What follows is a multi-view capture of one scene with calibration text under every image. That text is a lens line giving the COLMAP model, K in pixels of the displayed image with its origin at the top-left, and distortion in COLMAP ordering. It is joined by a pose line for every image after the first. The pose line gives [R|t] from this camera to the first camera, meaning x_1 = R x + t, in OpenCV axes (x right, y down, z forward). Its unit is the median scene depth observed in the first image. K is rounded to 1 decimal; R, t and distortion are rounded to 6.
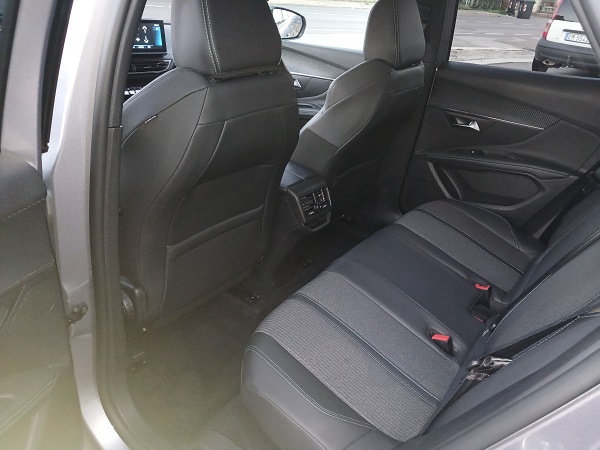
lens RADIAL K [[485.4, 0, 306.4], [0, 485.4, 228.5], [0, 0, 1]] dist [0.077972, -0.087147]
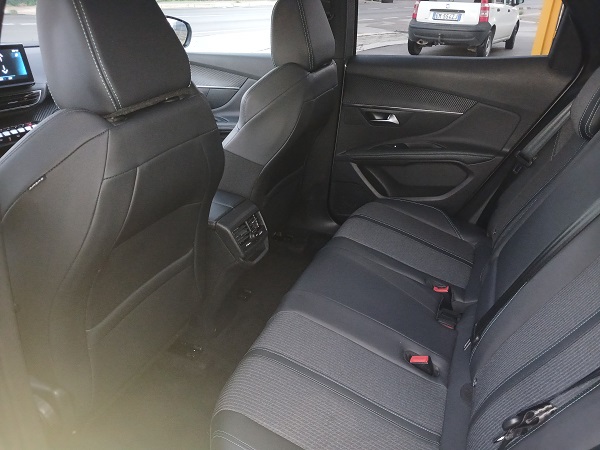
lens RADIAL K [[485.4, 0, 306.4], [0, 485.4, 228.5], [0, 0, 1]] dist [0.077972, -0.087147]
pose [[0.966917, -0.178507, 0.182226, -0.039658], [0.177764, 0.983859, 0.020536, -0.055509], [-0.182950, 0.012536, 0.983042, 0.106003]]
